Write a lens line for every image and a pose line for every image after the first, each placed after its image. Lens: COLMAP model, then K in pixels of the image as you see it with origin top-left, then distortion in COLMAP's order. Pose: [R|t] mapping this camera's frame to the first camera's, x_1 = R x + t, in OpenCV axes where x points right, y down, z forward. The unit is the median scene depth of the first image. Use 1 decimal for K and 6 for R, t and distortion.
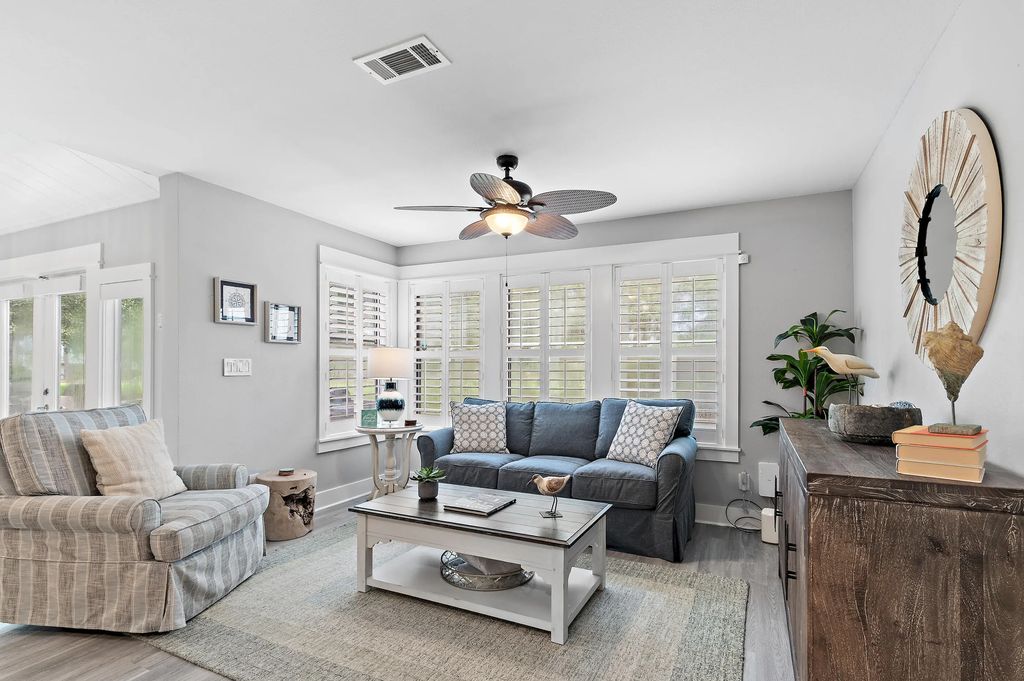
lens RADIAL K [[506.0, 0, 510.2], [0, 506.0, 366.9], [0, 0, 1]] dist [0.002950, 0.000538]
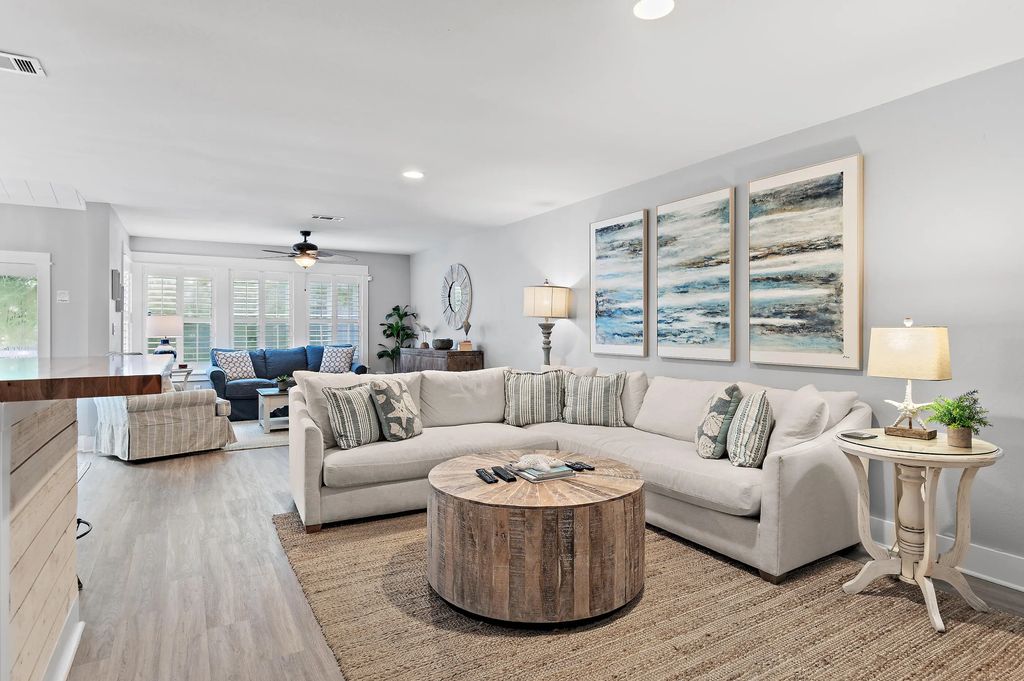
lens RADIAL K [[552.4, 0, 509.9], [0, 552.4, 327.0], [0, 0, 1]] dist [0.001422, 0.000212]
pose [[0.562642, 0.002122, 0.826698, -1.204460], [-0.000474, 0.999997, -0.002245, -0.001526], [-0.826701, 0.000871, 0.562641, -0.854561]]
